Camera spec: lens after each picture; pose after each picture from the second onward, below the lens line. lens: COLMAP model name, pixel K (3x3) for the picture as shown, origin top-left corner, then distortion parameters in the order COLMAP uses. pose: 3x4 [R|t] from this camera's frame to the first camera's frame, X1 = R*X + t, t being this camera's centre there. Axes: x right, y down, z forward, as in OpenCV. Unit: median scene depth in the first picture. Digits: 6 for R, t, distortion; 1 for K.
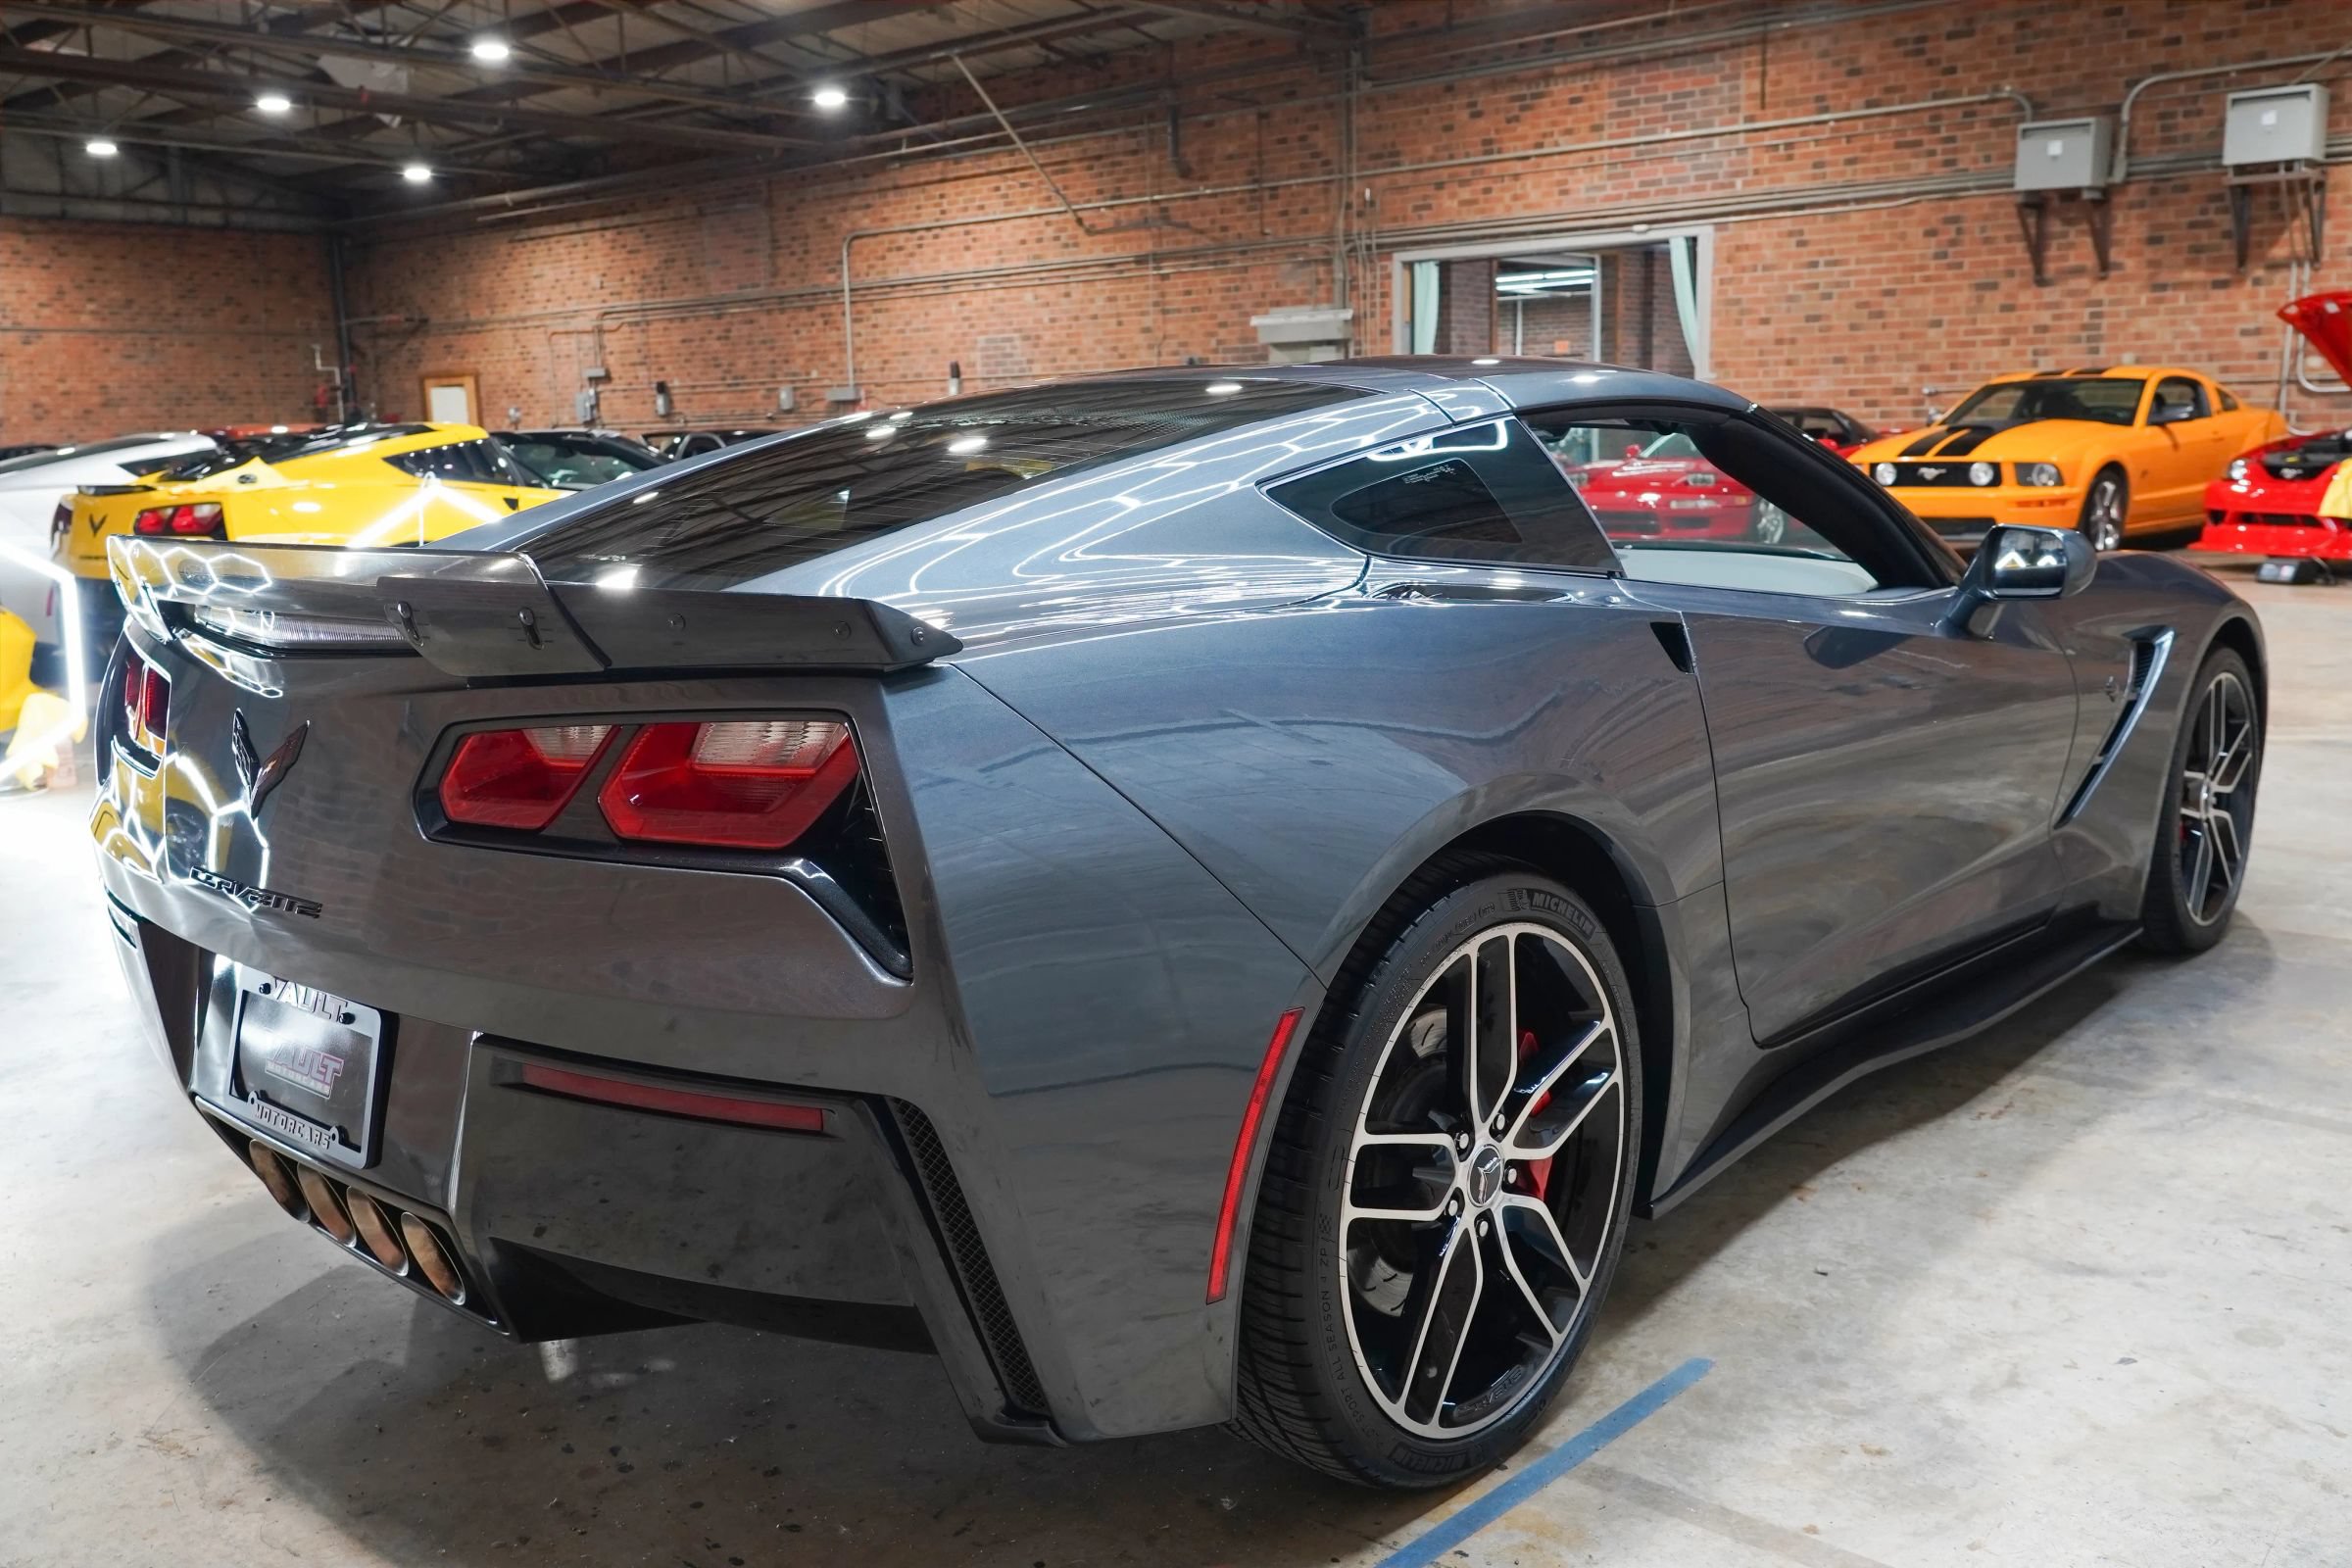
lens RADIAL K [[2023.5, 0, 1170.8], [0, 2023.5, 777.7], [0, 0, 1]] dist [0.016955, -0.001732]
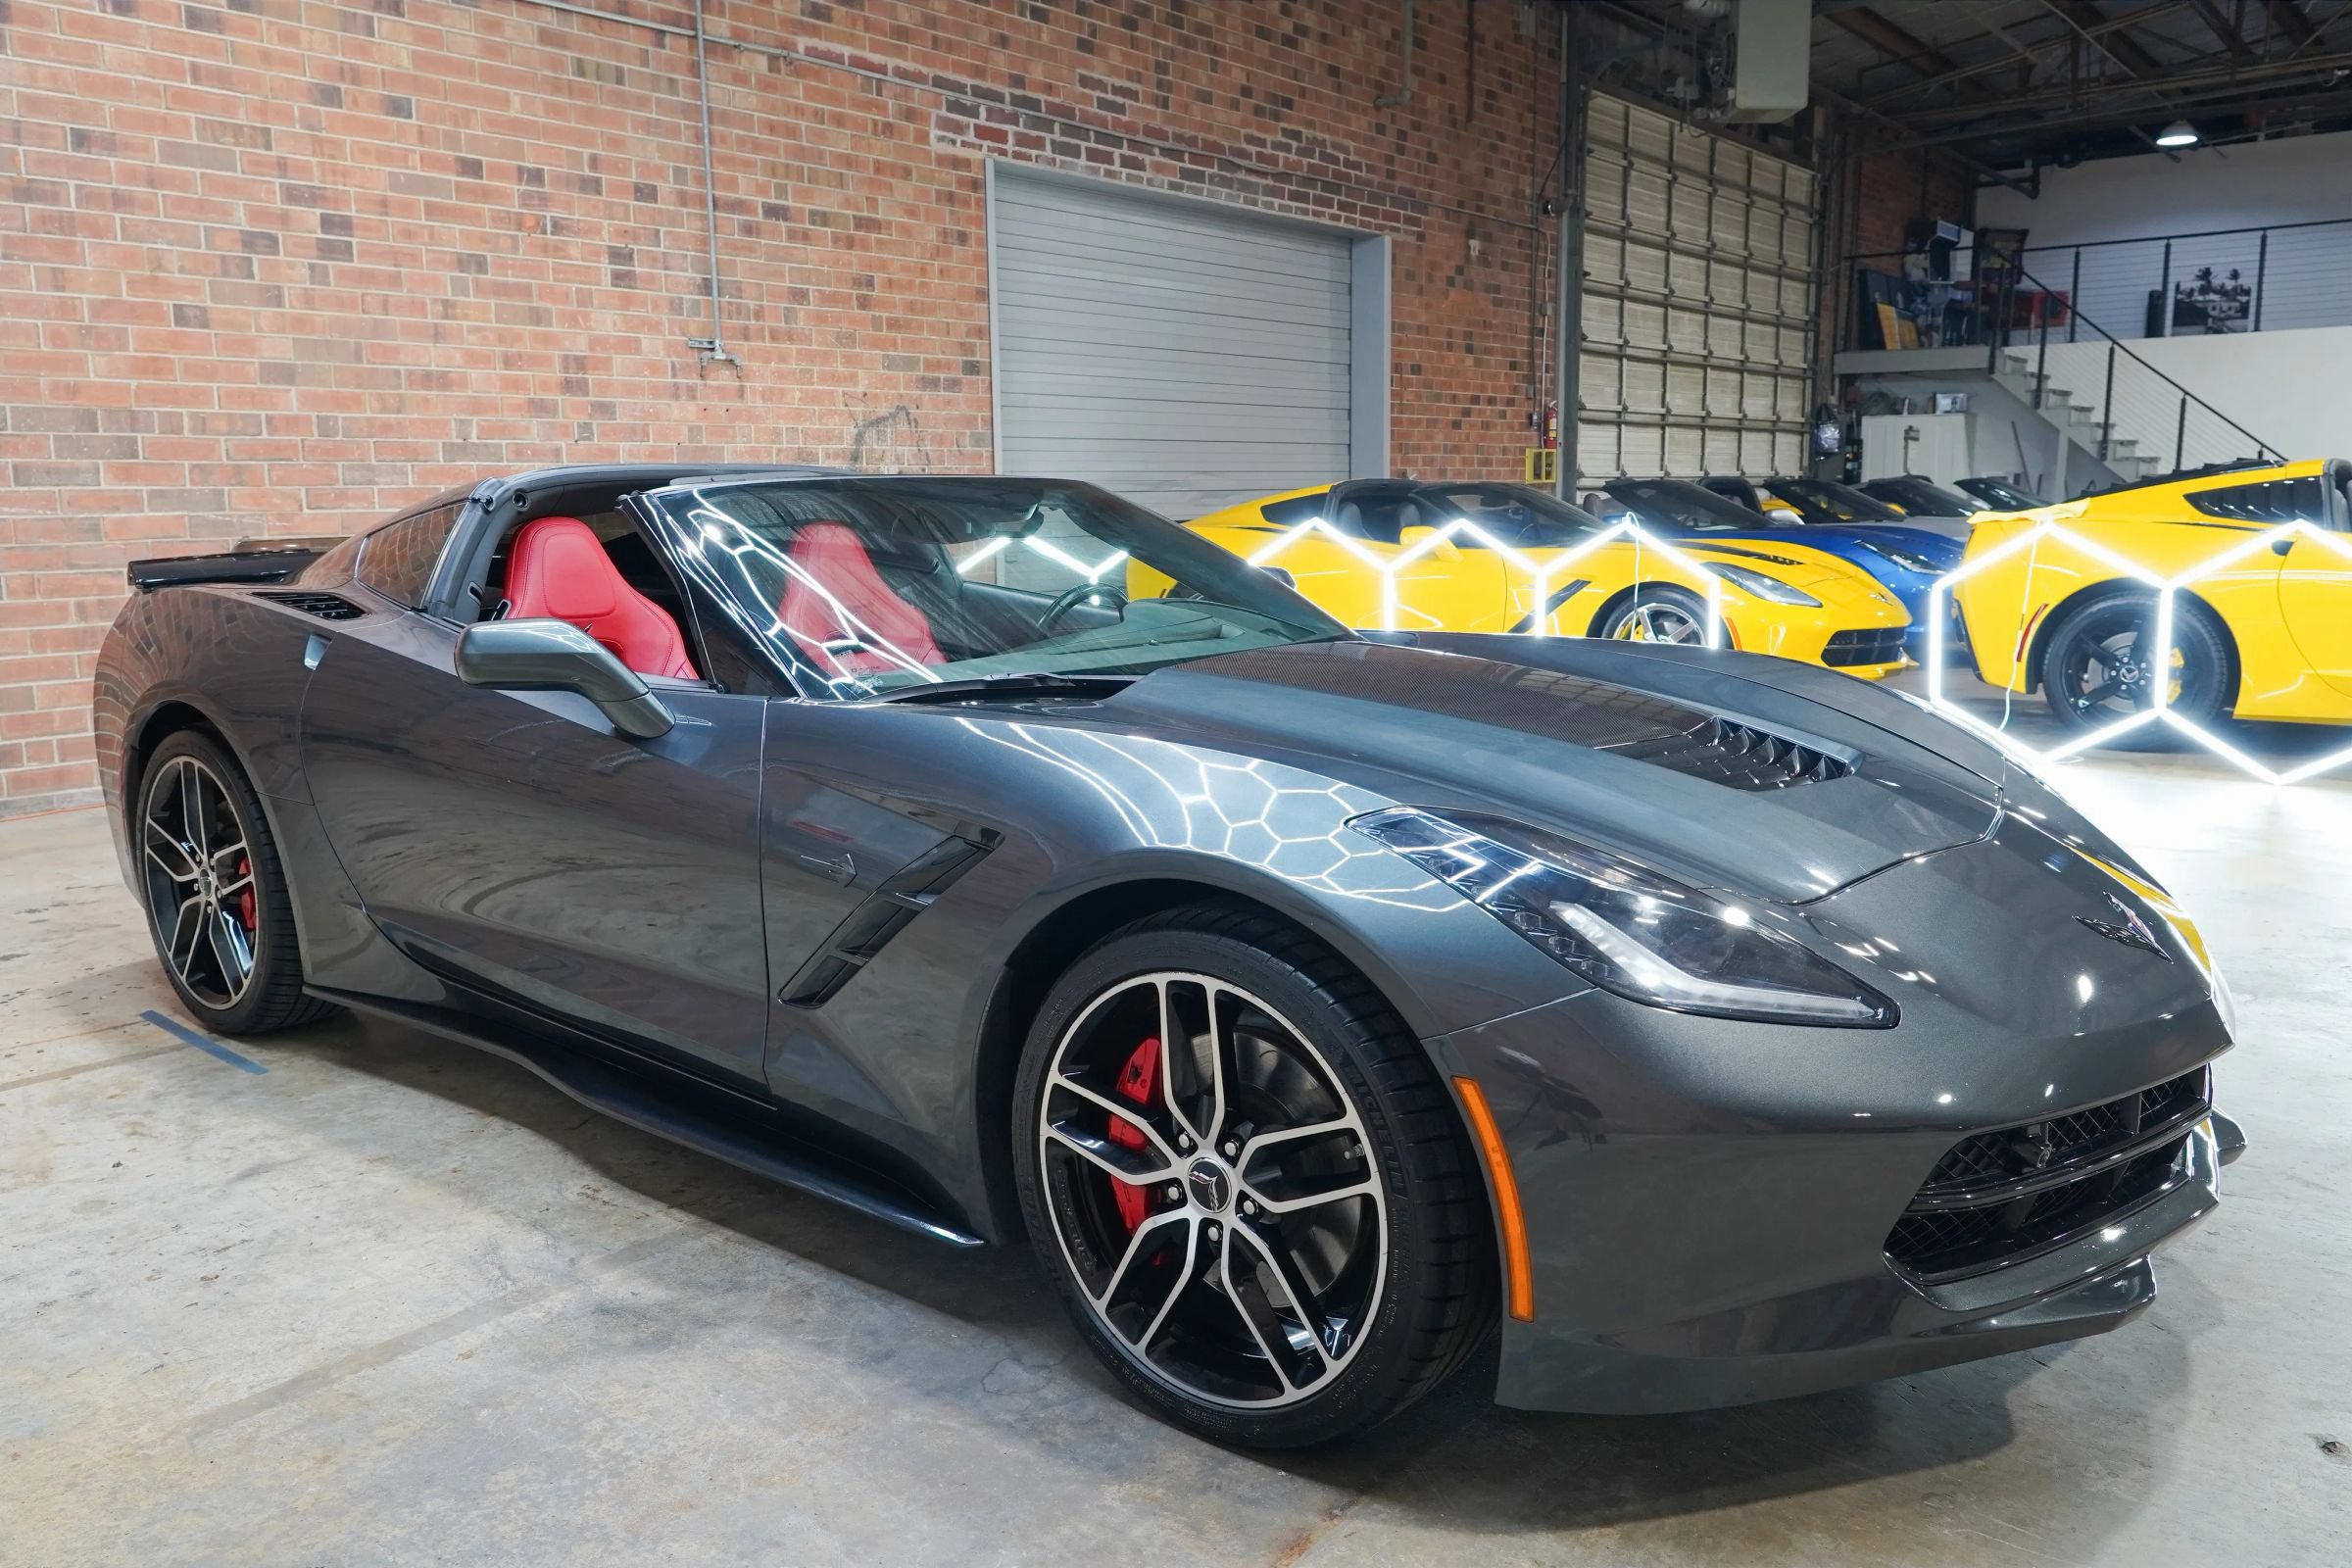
lens RADIAL K [[1790.0, 0, 1177.0], [0, 1790.0, 781.4], [0, 0, 1]] dist [-0.002162, 0.011178]
pose [[0.039590, 0.184755, -0.981987, 0.215149], [-0.162458, 0.970871, 0.176114, -0.041306], [0.985921, 0.152559, 0.068452, 0.203917]]
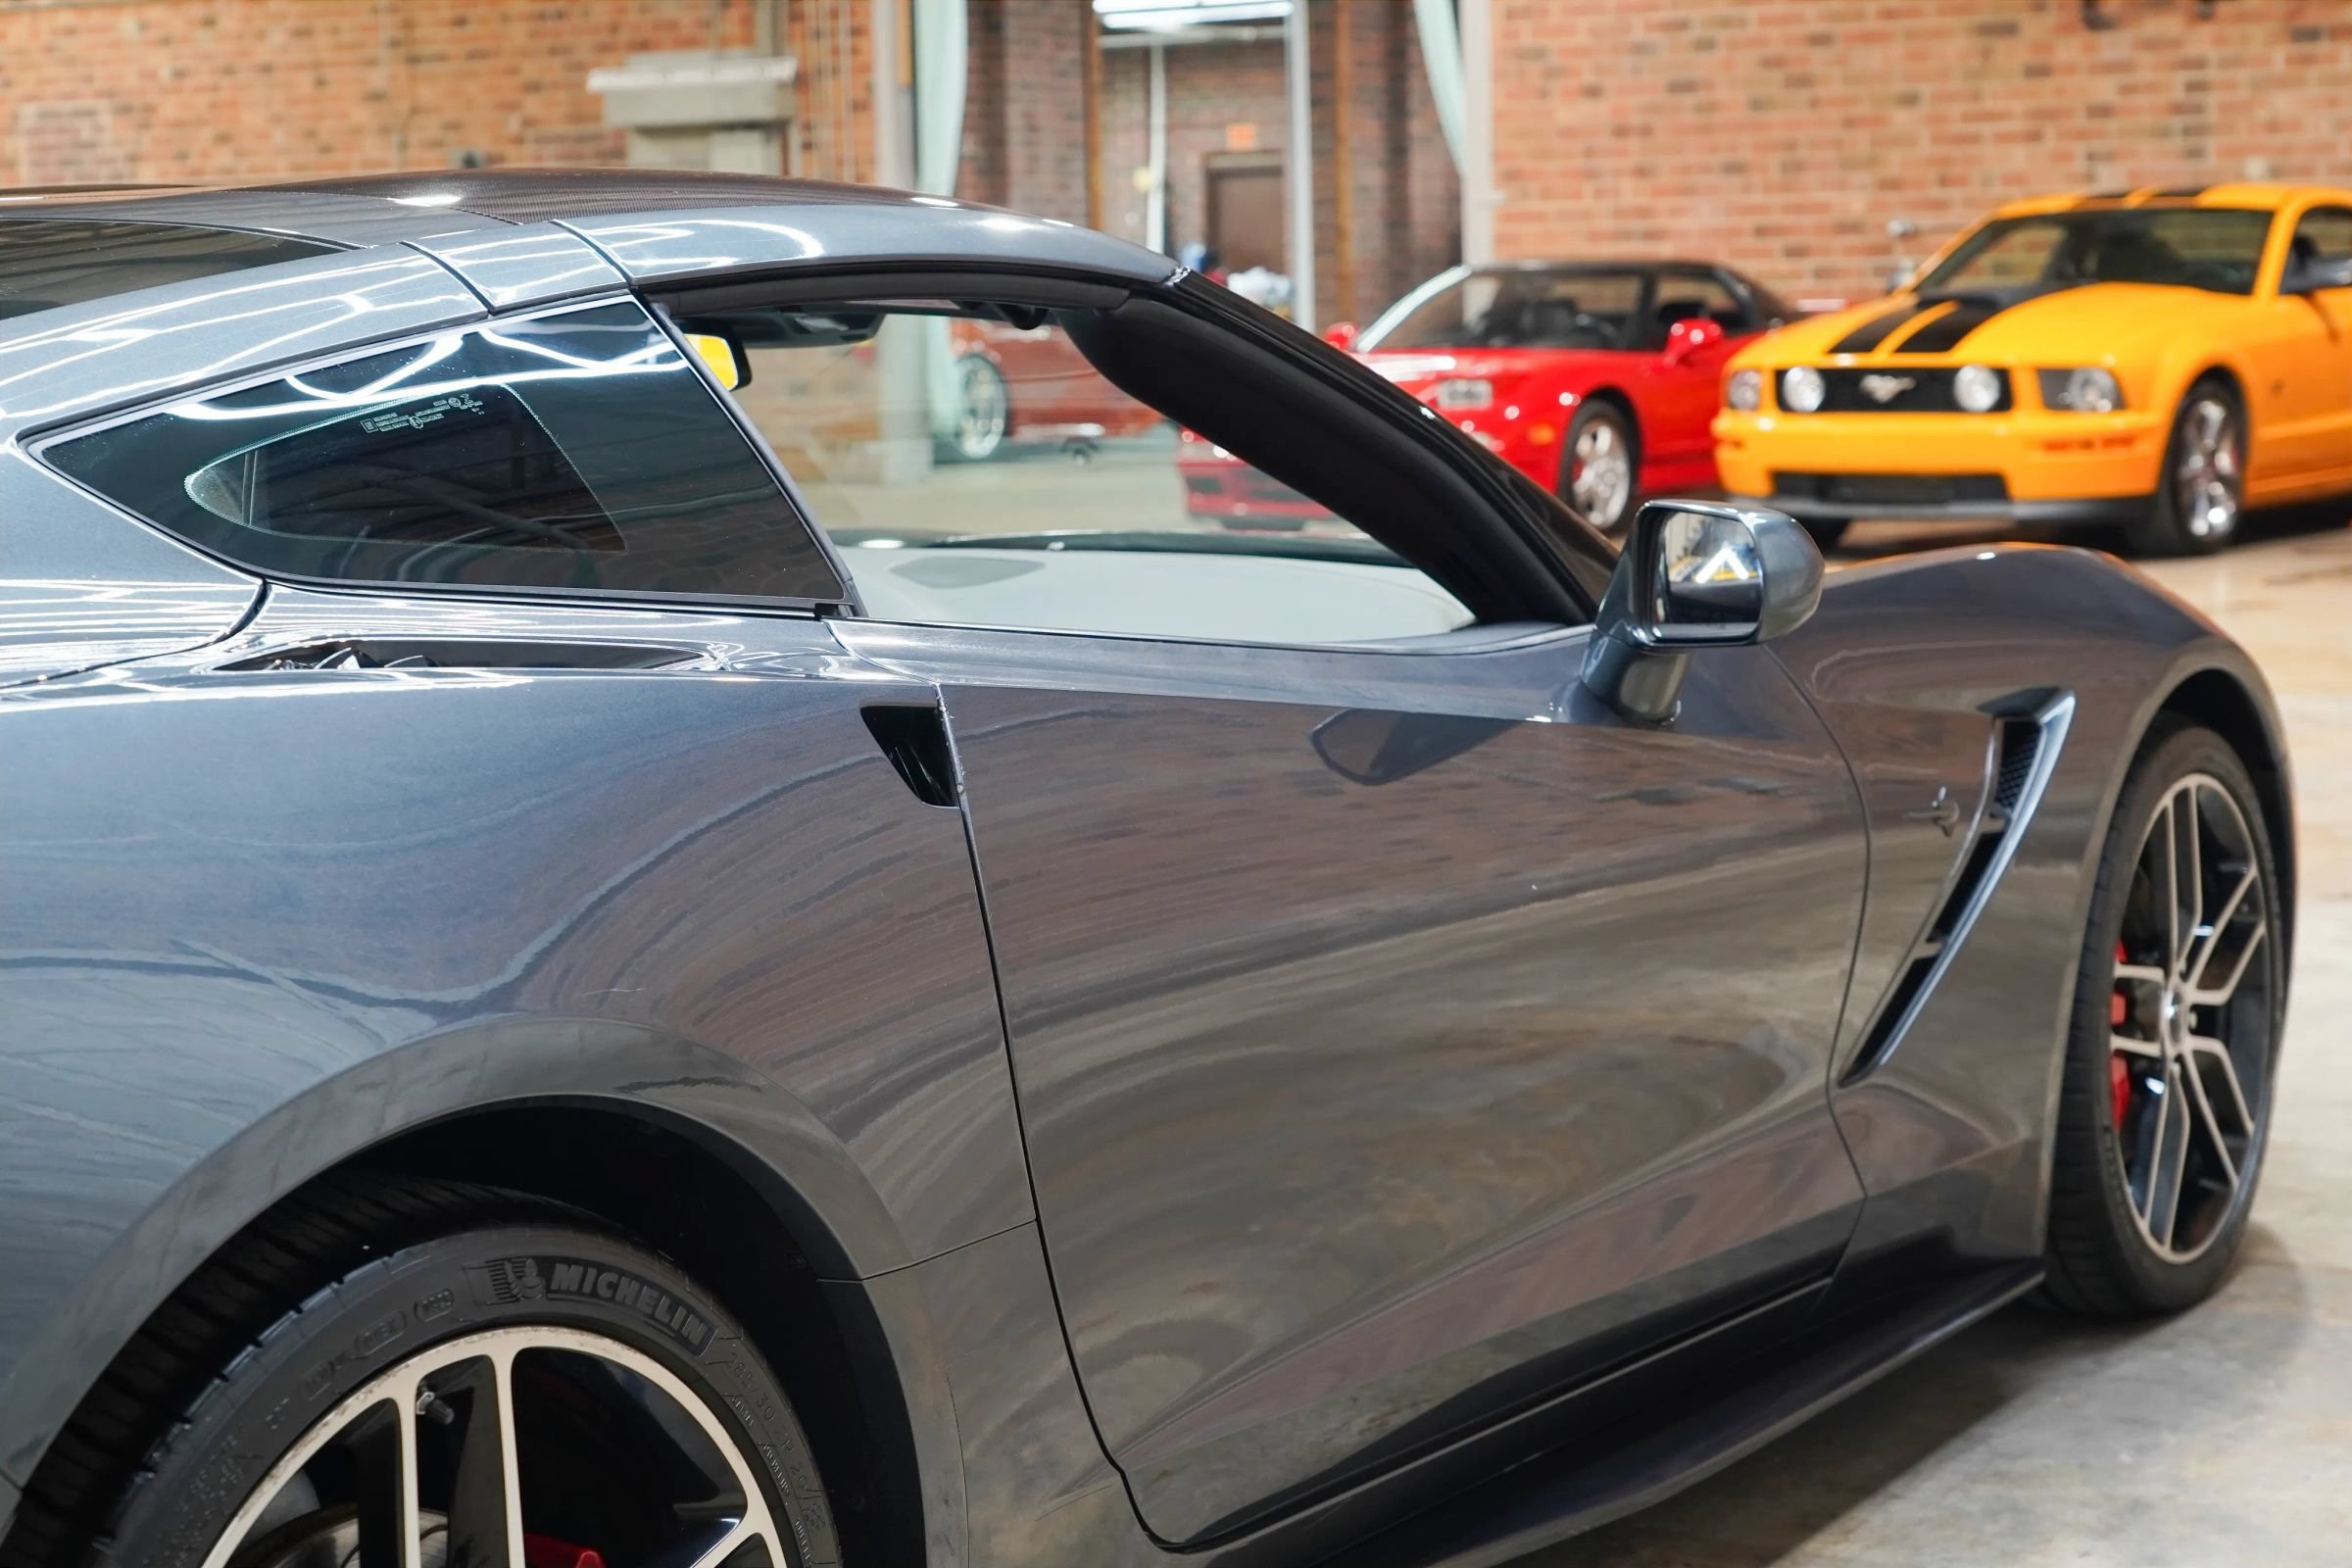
lens RADIAL K [[4141.4, 0, 1178.8], [0, 4141.4, 758.4], [0, 0, 1]] dist [0.015936, 0.147166]
pose [[0.986805, -0.017367, 0.160977, 0.019014], [0.026885, 0.998004, -0.057136, -0.000442], [-0.159664, 0.060710, 0.985303, -0.002458]]
